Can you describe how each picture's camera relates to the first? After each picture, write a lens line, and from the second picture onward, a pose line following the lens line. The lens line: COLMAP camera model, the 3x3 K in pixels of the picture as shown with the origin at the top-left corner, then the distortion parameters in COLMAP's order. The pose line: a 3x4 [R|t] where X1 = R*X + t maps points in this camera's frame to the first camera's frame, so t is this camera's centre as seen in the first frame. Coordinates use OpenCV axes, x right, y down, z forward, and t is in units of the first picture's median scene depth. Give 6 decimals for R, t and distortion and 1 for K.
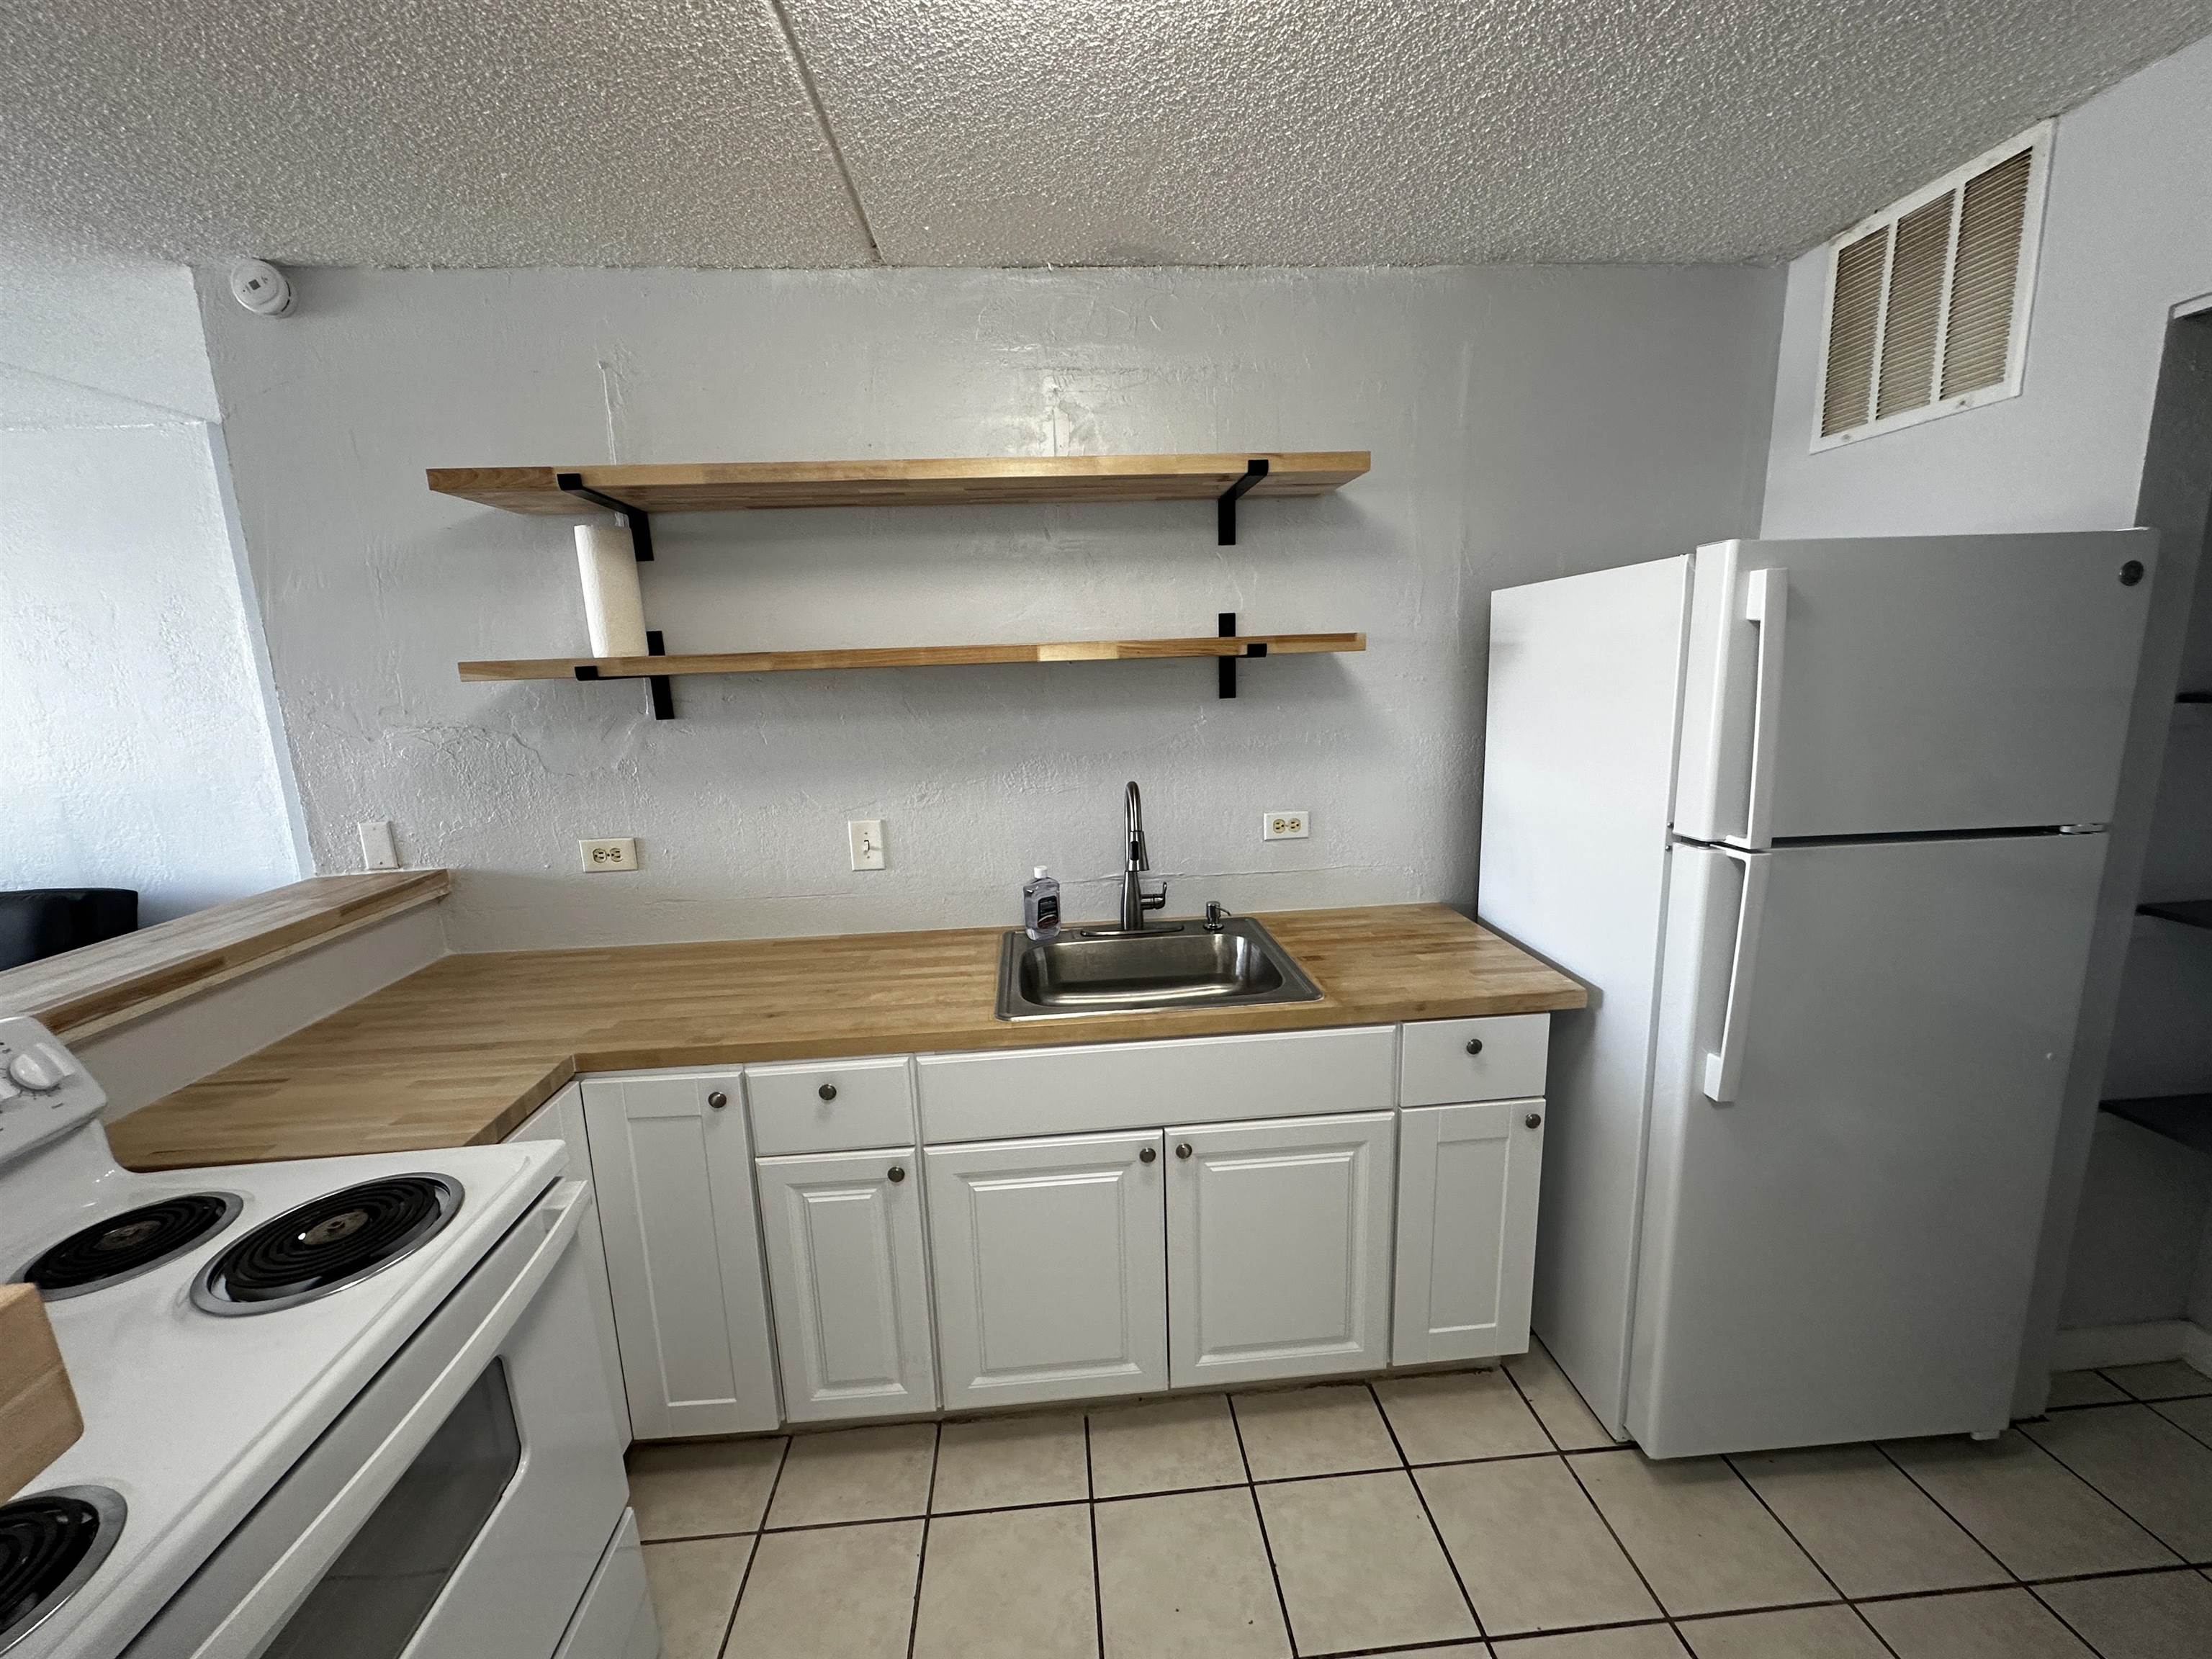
lens RADIAL K [[880.7, 0, 1110.6], [0, 880.7, 827.3], [0, 0, 1]] dist [-0.002049, 0.001334]
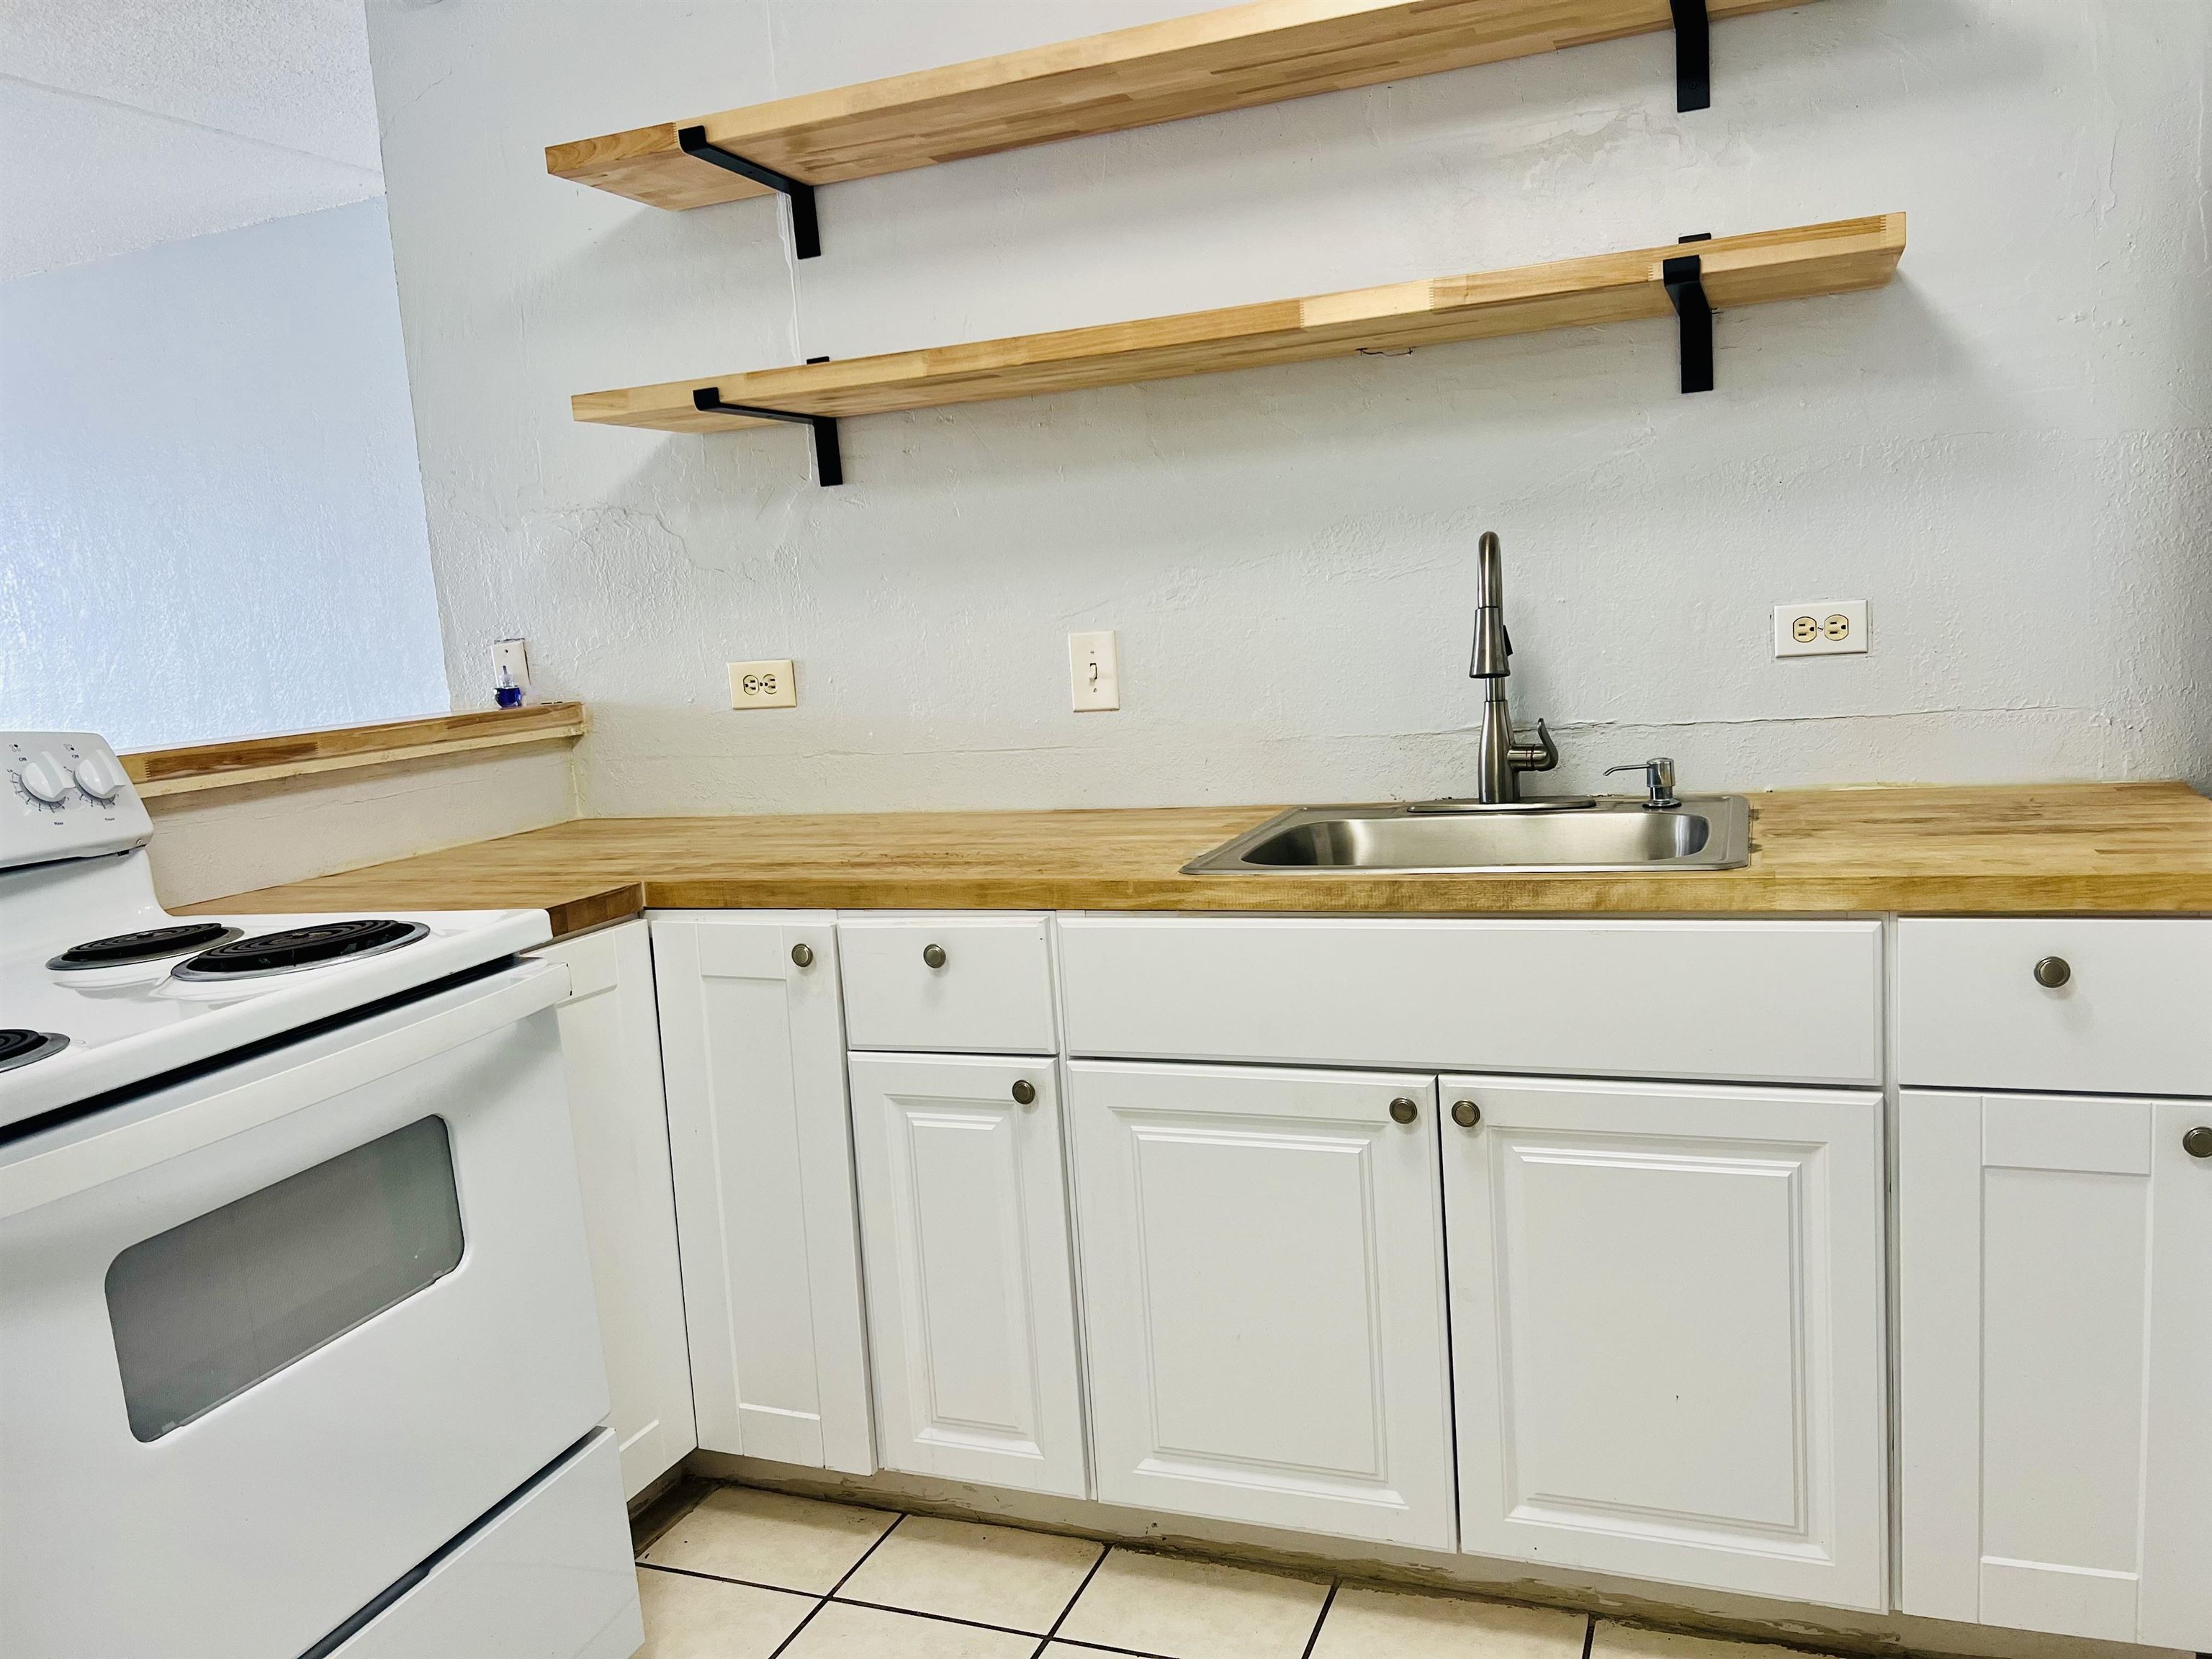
lens RADIAL K [[1670.2, 0, 1106.1], [0, 1670.2, 831.7], [0, 0, 1]] dist [0.053662, -0.063331]
pose [[0.900224, 0.028765, -0.434476, 0.323234], [-0.042784, 0.998831, -0.022518, 0.201798], [0.433321, 0.038859, 0.900402, -0.107690]]
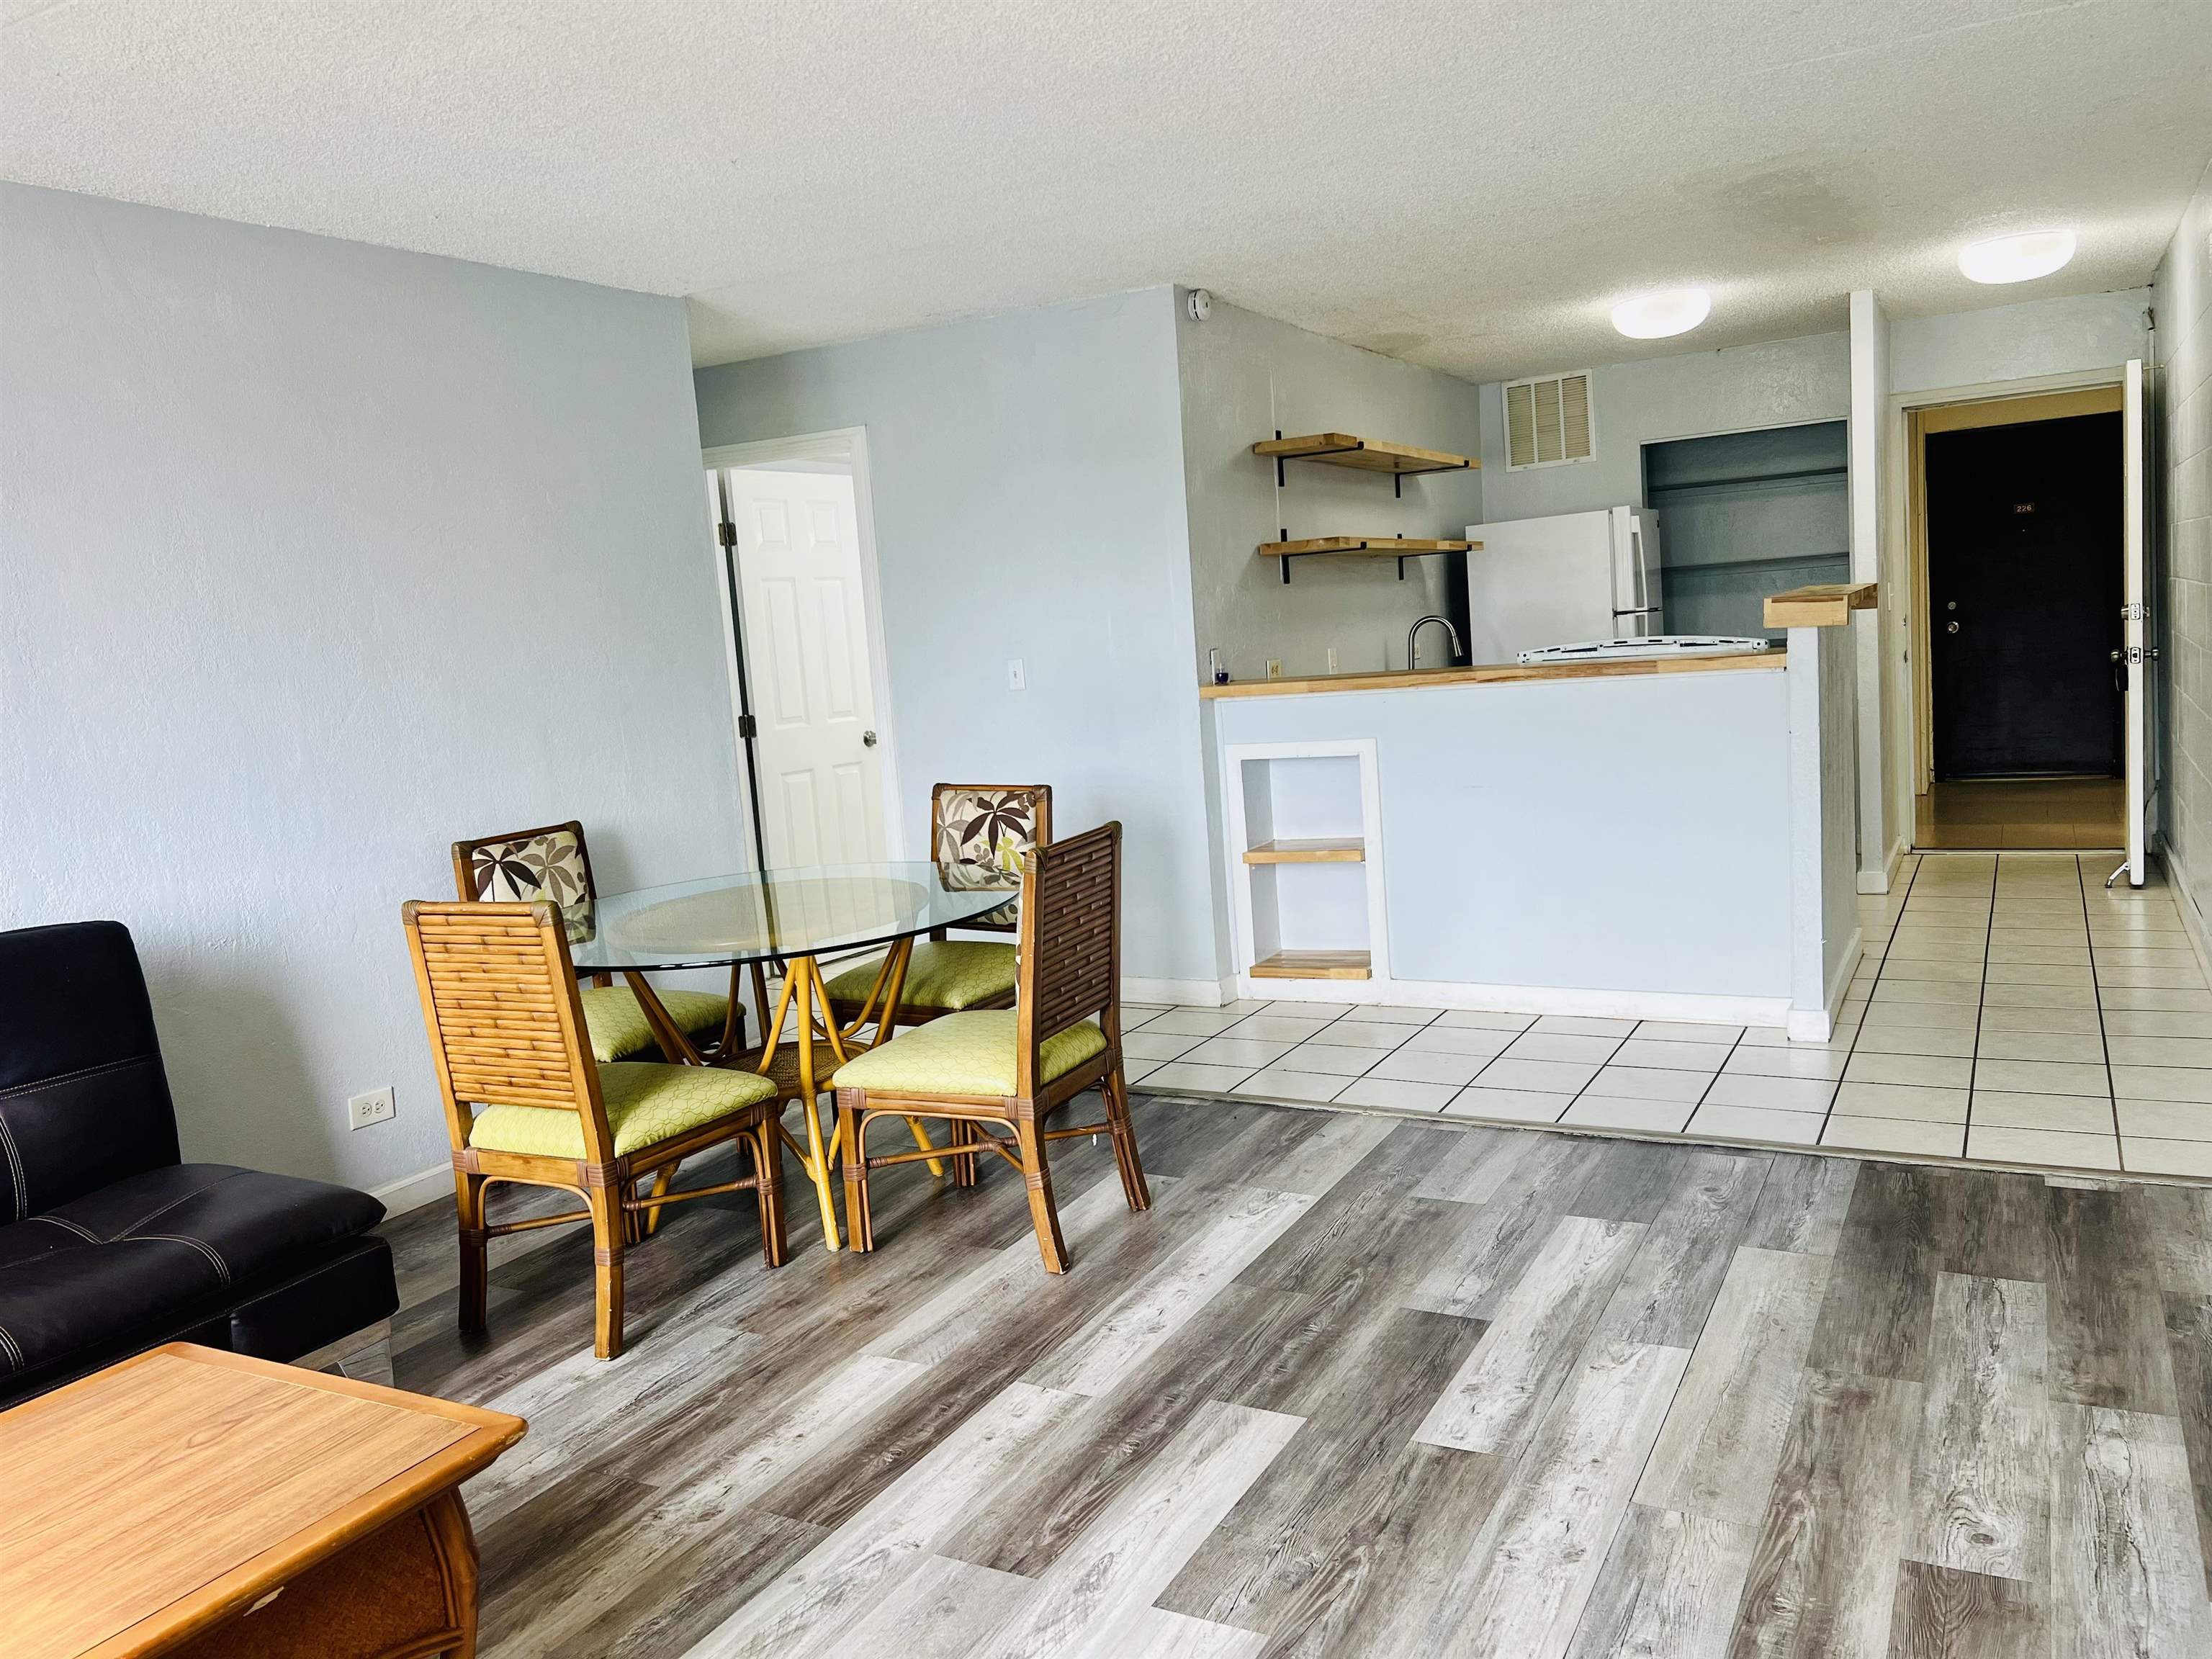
lens RADIAL K [[1670.2, 0, 1108.8], [0, 1670.2, 816.6], [0, 0, 1]] dist [0.053662, -0.063331]
pose [[0.543101, -0.098131, 0.833914, -3.790323], [0.211564, 0.977098, -0.022804, 0.341380], [-0.812578, 0.188811, 0.551424, -0.382929]]
